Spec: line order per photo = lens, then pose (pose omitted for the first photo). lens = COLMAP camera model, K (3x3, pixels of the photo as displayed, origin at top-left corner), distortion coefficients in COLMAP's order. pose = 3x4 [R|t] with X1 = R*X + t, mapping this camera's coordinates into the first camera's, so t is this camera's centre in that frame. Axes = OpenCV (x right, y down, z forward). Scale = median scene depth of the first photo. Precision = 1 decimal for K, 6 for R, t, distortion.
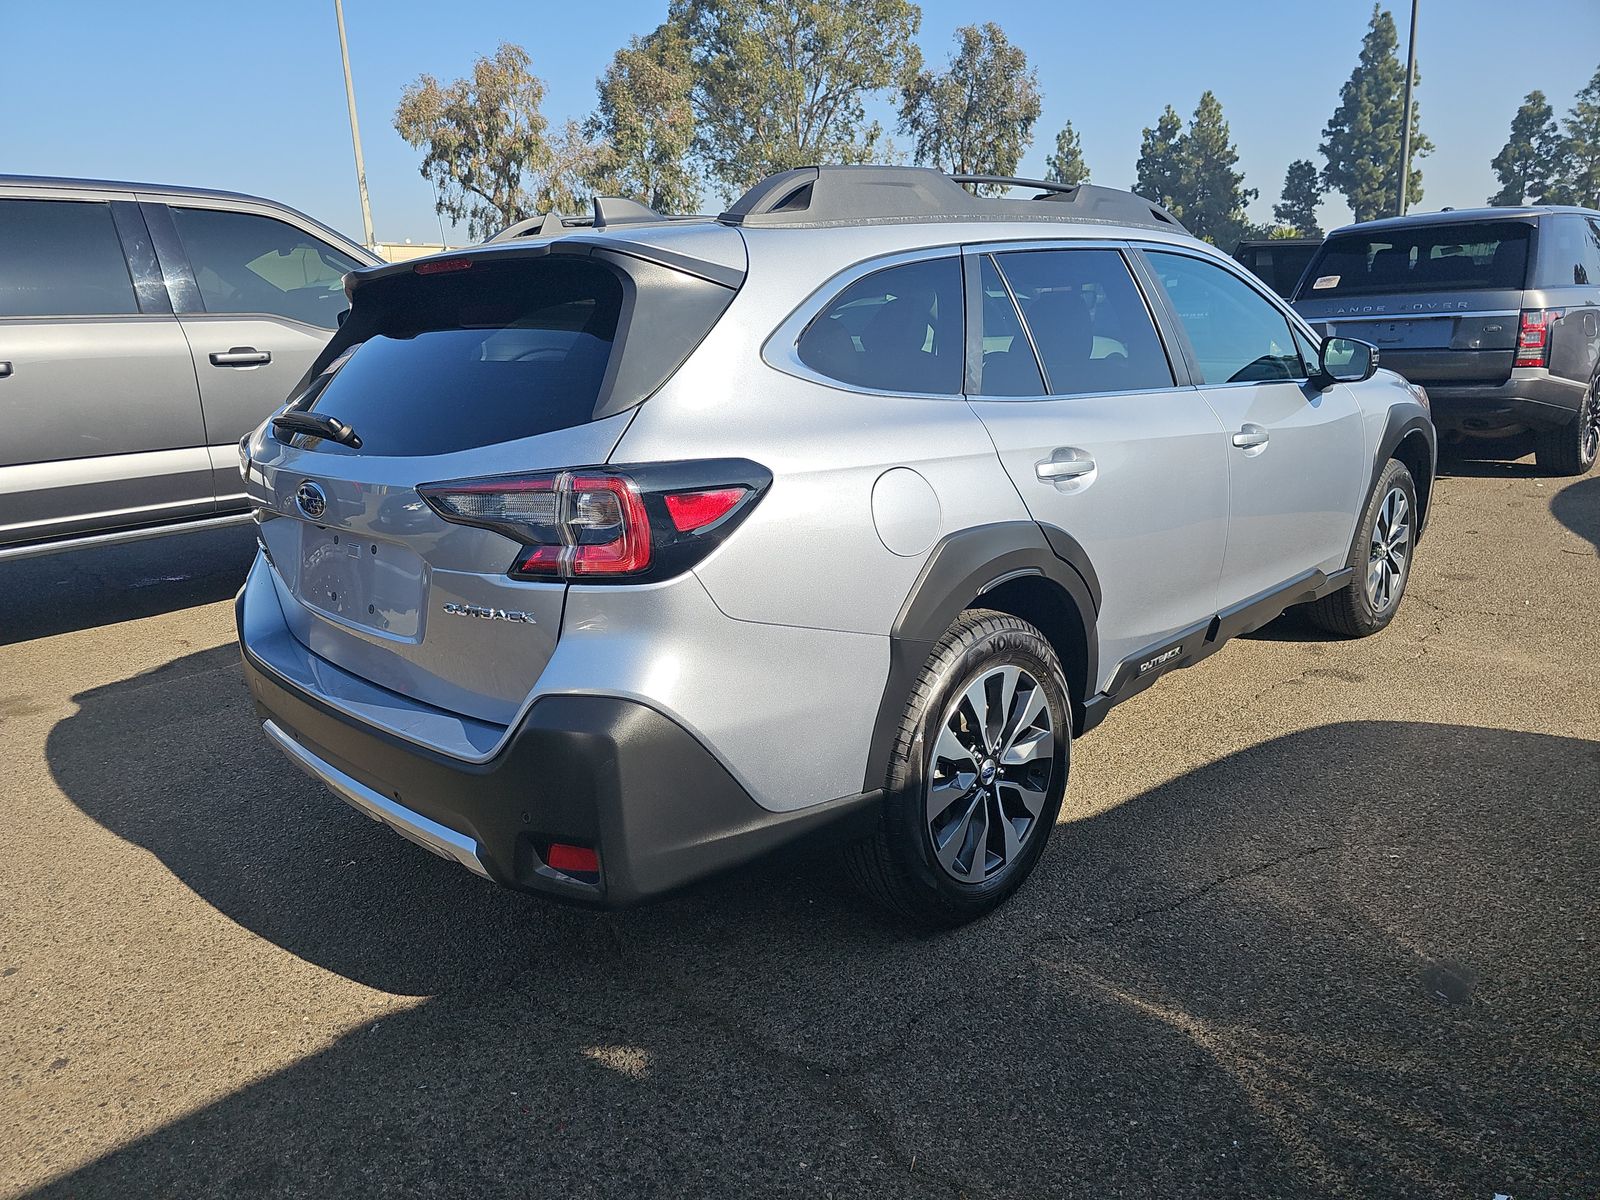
lens RADIAL K [[1059.4, 0, 800.0], [0, 1059.4, 600.0], [0, 0, 1]] dist [0.044353, -0.028602]
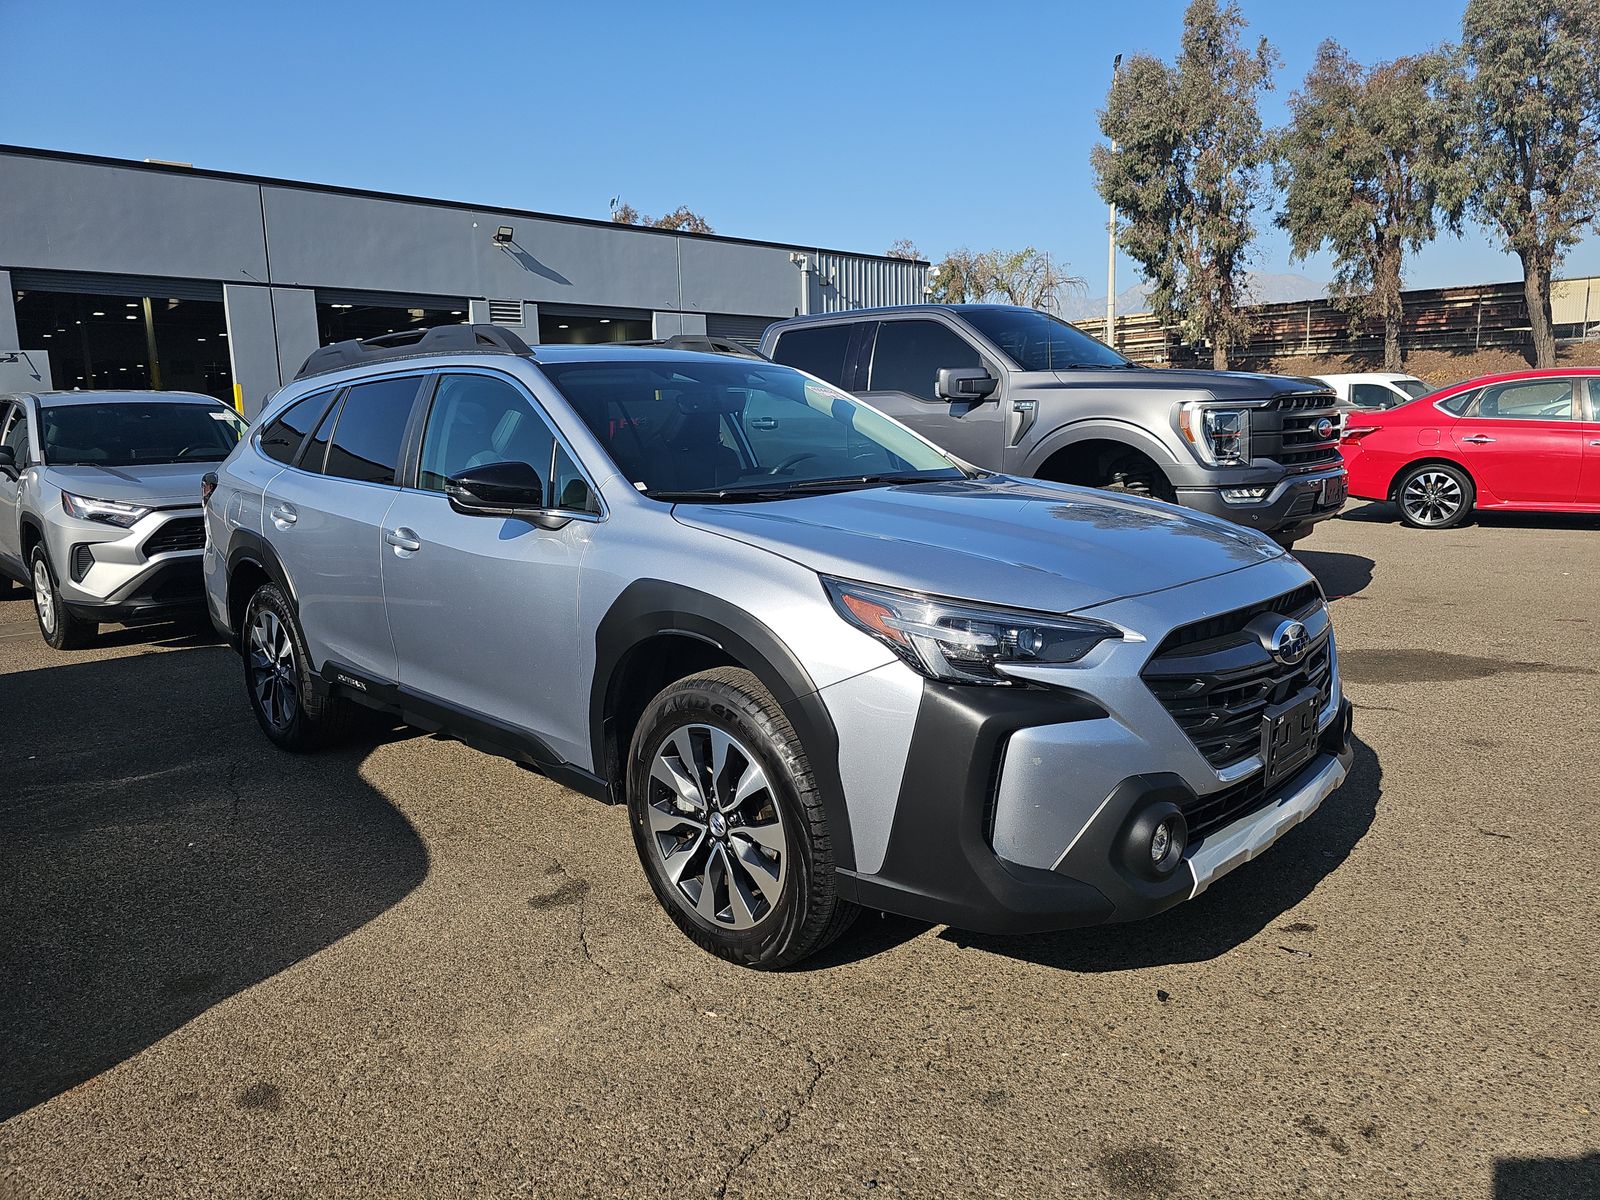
lens RADIAL K [[1059.4, 0, 800.0], [0, 1059.4, 600.0], [0, 0, 1]] dist [0.044353, -0.028602]
pose [[-0.004992, 0.205800, -0.978581, 0.158682], [-0.219882, 0.954417, 0.201840, -0.042516], [0.975514, 0.216180, 0.040487, 0.143973]]
